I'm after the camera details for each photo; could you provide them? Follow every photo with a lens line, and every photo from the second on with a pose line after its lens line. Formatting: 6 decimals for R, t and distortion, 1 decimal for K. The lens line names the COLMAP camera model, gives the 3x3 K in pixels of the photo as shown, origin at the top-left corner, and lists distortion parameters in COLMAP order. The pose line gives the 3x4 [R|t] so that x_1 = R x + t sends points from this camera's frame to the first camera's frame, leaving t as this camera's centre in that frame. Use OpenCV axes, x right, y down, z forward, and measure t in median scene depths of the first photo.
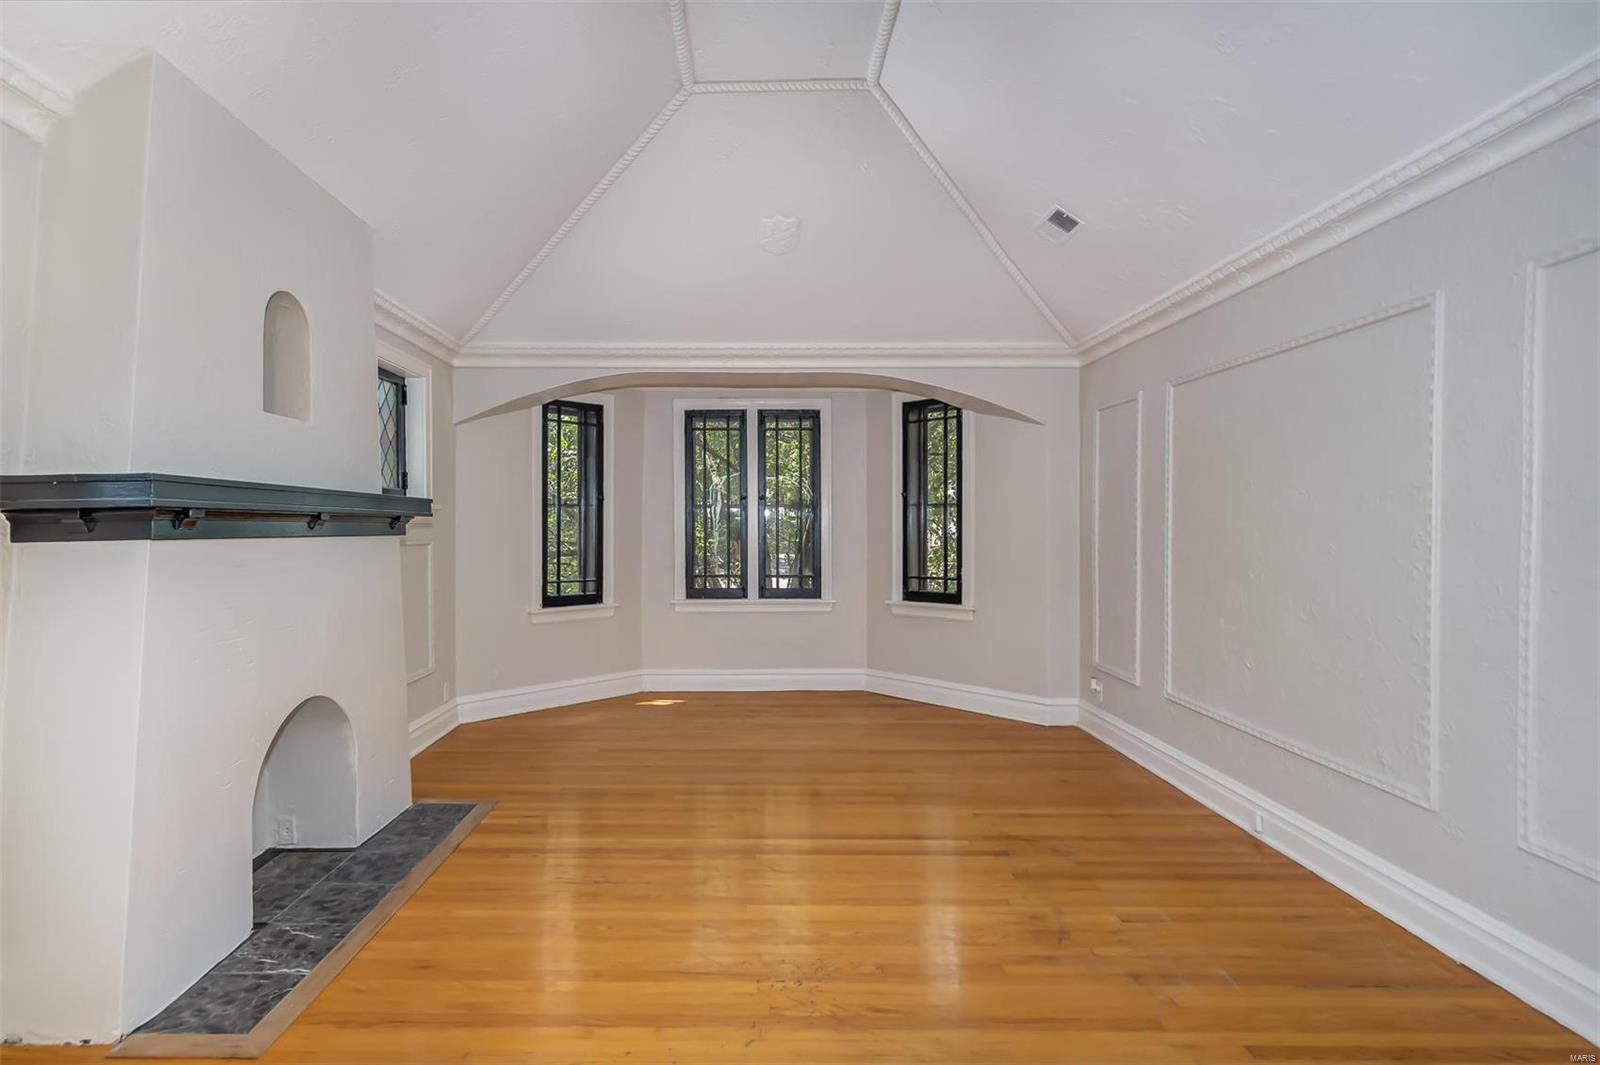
lens RADIAL K [[814.7, 0, 749.4], [0, 814.7, 536.0], [0, 0, 1]] dist [-0.000297, -0.001343]
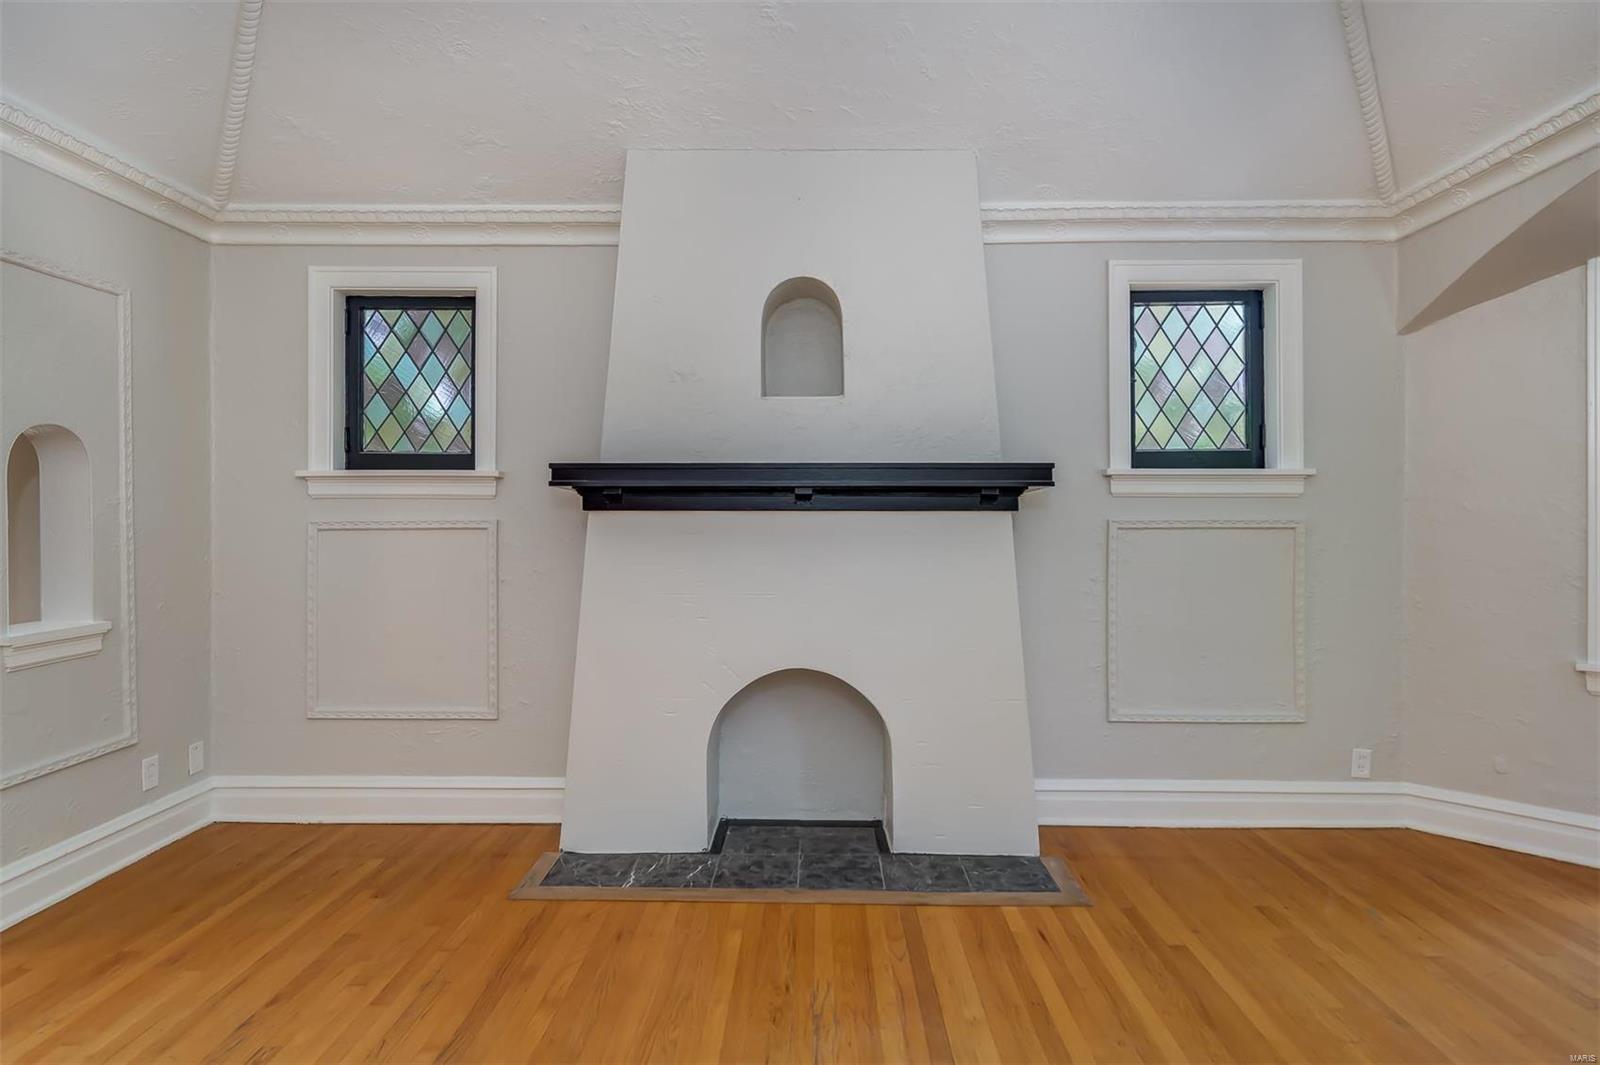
lens RADIAL K [[869.3, 0, 790.5], [0, 869.3, 522.9], [0, 0, 1]] dist [0.003365, -0.001431]
pose [[-0.020890, 0.004462, -0.999772, 0.370305], [-0.009545, 0.999944, 0.004662, 0.007386], [0.999736, 0.009640, -0.020847, 0.682003]]
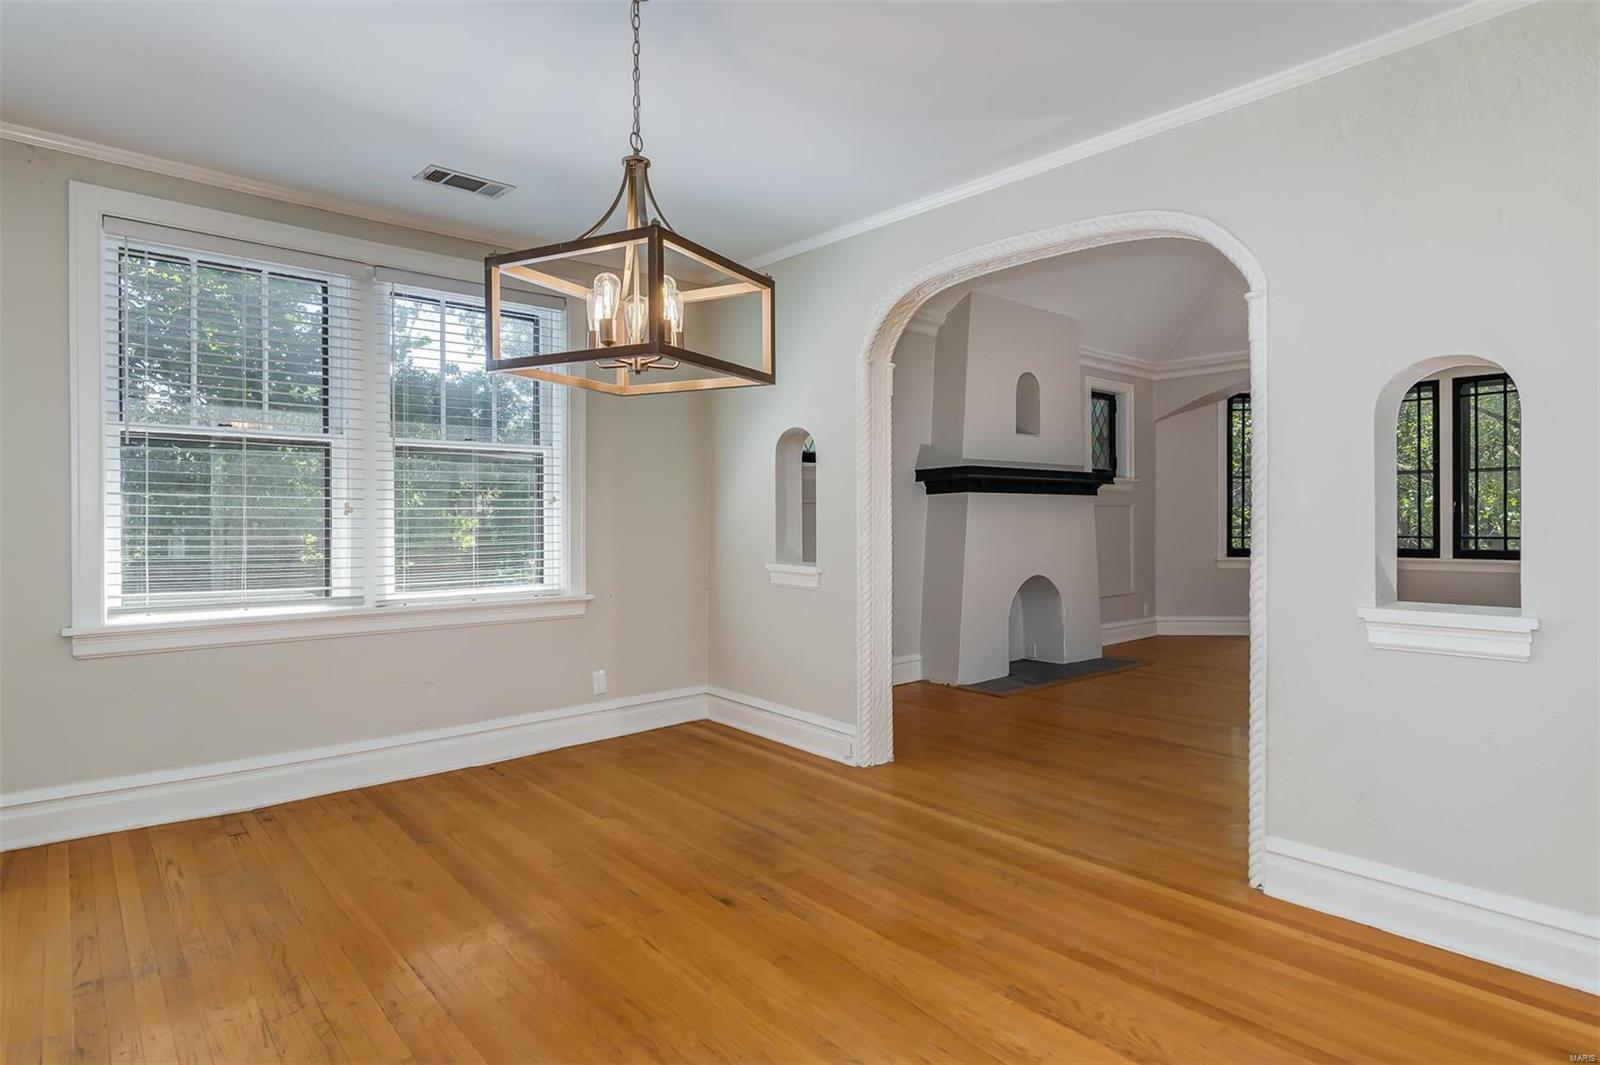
lens RADIAL K [[869.3, 0, 791.2], [0, 869.3, 524.7], [0, 0, 1]] dist [0.003365, -0.001431]
pose [[0.653547, 0.003088, -0.756879, 0.446982], [-0.000868, 0.999994, 0.003330, 0.045109], [0.756885, -0.001519, 0.653546, -0.558947]]
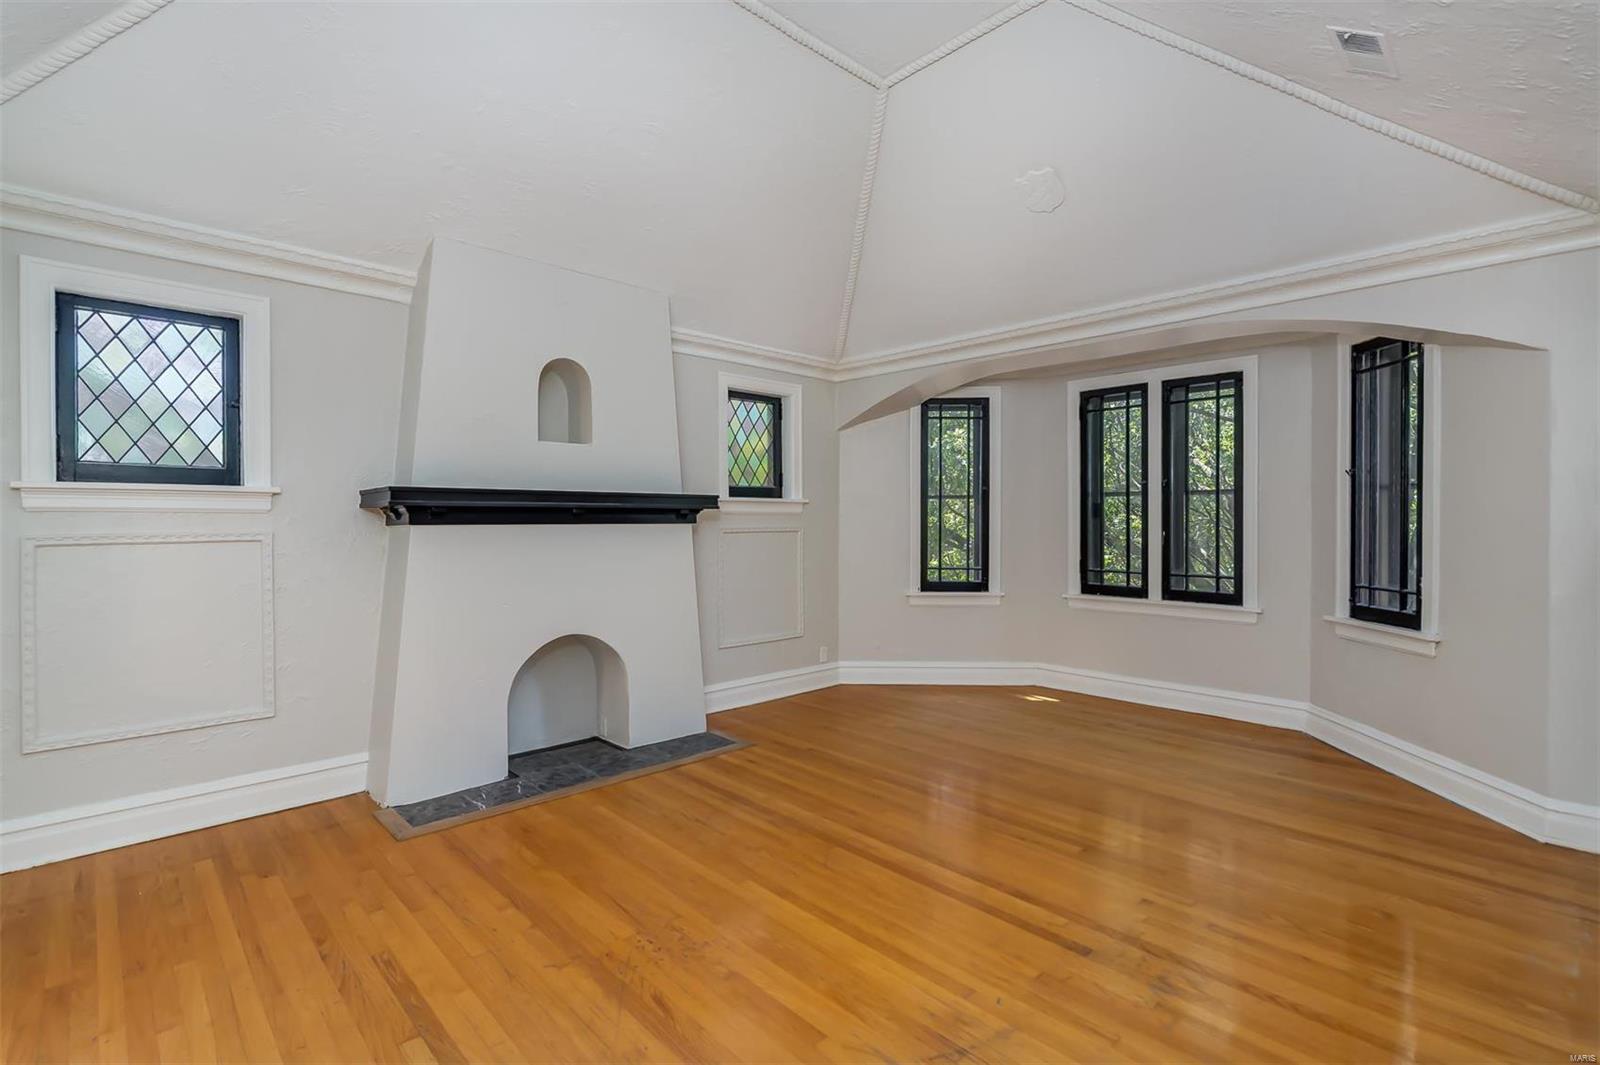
lens RADIAL K [[752.8, 0, 788.7], [0, 752.8, 524.8], [0, 0, 1]] dist [0.003792, -0.000802]
pose [[0.683901, 0.007977, -0.729531, 0.477246], [-0.007955, 0.999962, 0.003477, -0.003727], [0.729531, 0.003426, 0.683939, 0.243906]]
